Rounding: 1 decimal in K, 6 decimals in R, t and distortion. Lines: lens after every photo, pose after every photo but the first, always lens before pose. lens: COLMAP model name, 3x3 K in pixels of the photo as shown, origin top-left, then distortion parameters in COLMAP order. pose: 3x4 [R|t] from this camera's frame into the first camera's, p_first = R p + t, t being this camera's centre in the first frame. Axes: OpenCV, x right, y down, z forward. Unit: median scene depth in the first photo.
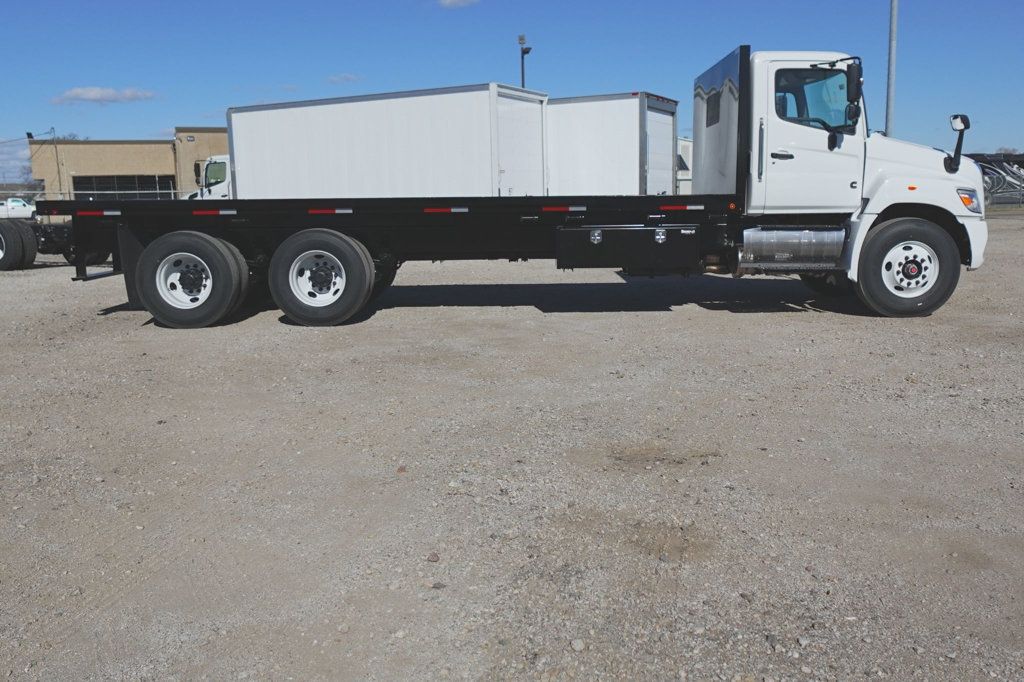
lens RADIAL K [[748.7, 0, 507.3], [0, 748.7, 309.1], [0, 0, 1]] dist [-0.004154, 0.000815]
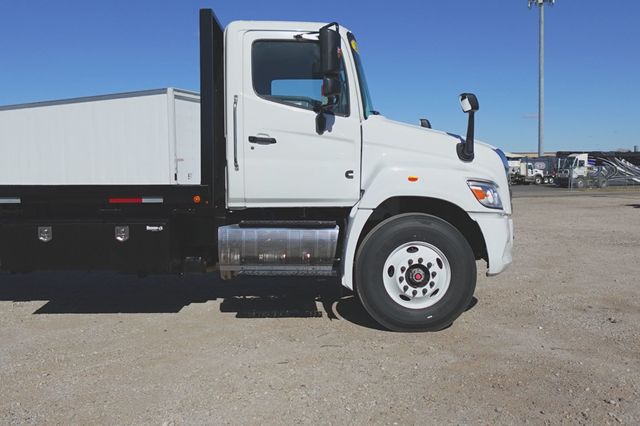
lens RADIAL K [[510.8, 0, 293.2], [0, 510.8, 213.6], [0, 0, 1]] dist [-0.003314, 0.002824]
pose [[0.999868, 0.005796, 0.015205, 0.383393], [-0.004564, 0.996799, -0.079823, -0.073701], [-0.015619, 0.079743, 0.996693, 0.418760]]
